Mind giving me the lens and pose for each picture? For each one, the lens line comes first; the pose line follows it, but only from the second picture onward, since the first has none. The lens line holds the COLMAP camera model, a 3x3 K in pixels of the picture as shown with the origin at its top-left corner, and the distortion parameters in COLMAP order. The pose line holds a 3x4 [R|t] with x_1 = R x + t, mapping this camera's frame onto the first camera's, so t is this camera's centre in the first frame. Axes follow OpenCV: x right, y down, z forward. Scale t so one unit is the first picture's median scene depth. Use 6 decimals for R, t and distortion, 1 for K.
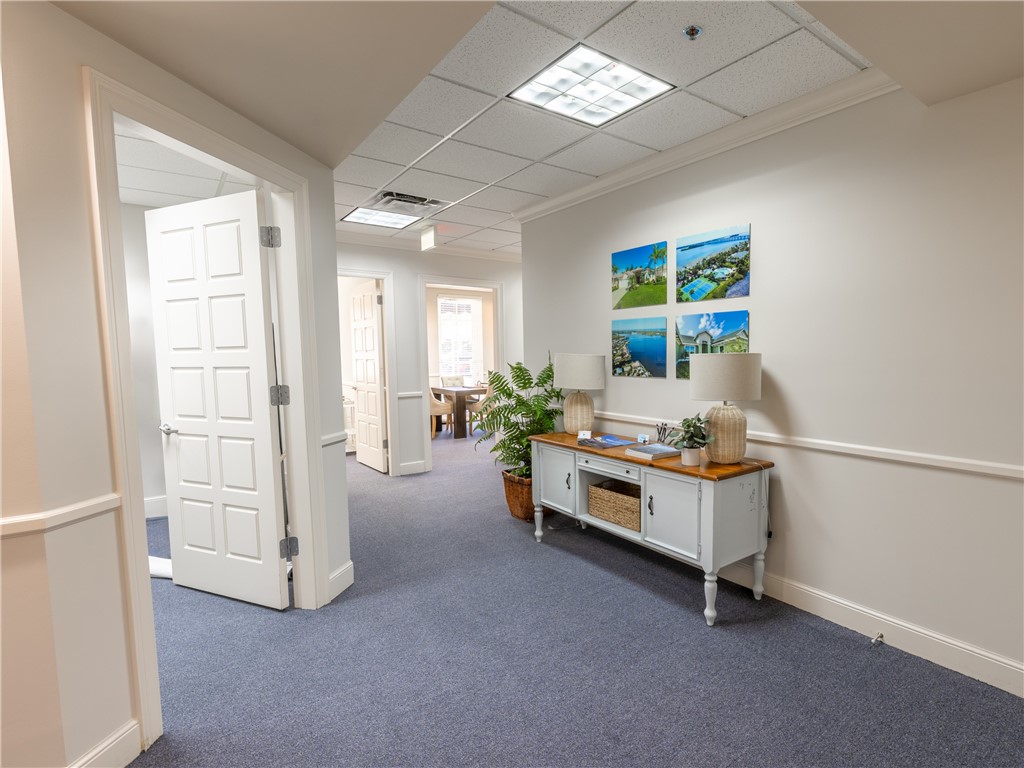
lens RADIAL K [[524.0, 0, 585.3], [0, 524.0, 390.4], [0, 0, 1]] dist [0.001610, -0.000320]
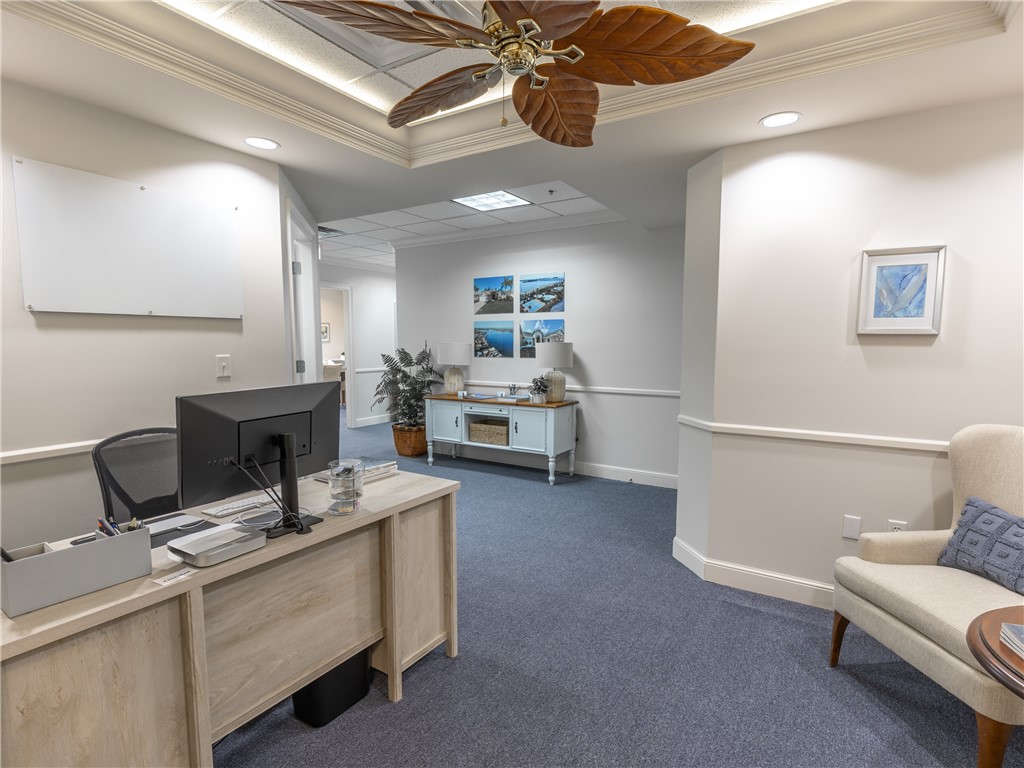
lens RADIAL K [[524.9, 0, 516.2], [0, 524.9, 388.0], [0, 0, 1]] dist [-0.001271, -0.001618]
pose [[0.947207, -0.019809, 0.320011, -0.388461], [0.015504, 0.999752, 0.015995, 0.048783], [-0.320249, -0.010189, 0.947279, -0.608446]]
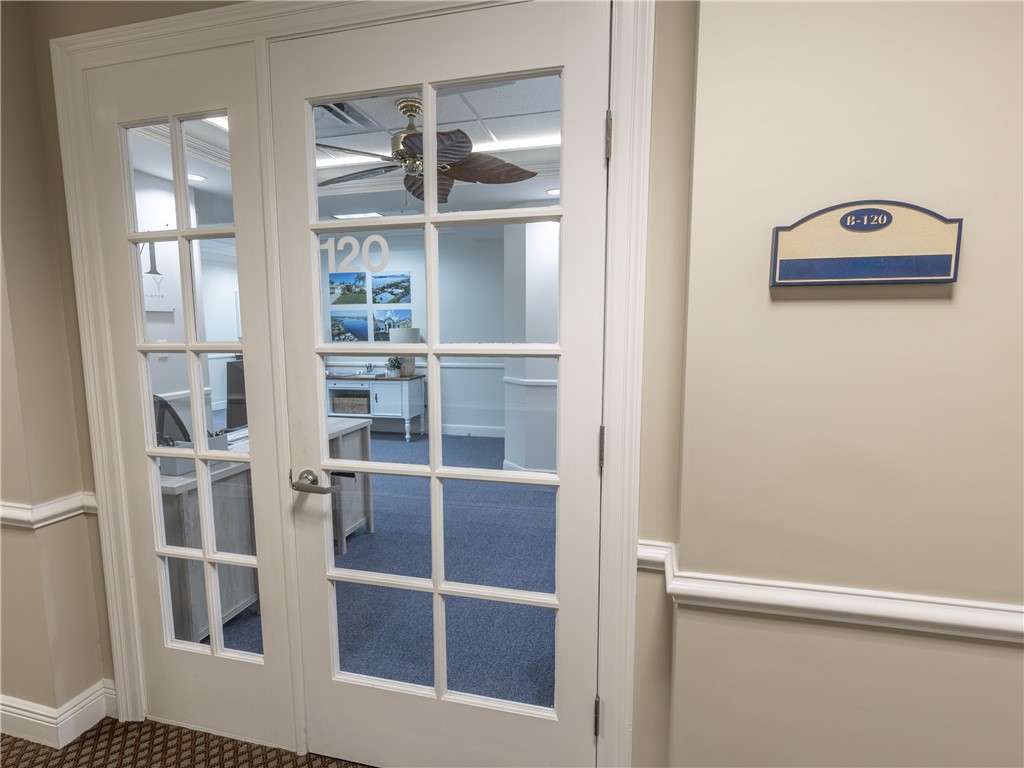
lens RADIAL K [[525.9, 0, 500.4], [0, 525.9, 386.6], [0, 0, 1]] dist [-0.001218, -0.000385]
pose [[0.806381, -0.065622, 0.587745, -0.649150], [0.045223, 0.997757, 0.049354, 0.075573], [-0.589665, -0.013219, 0.807540, -0.941757]]
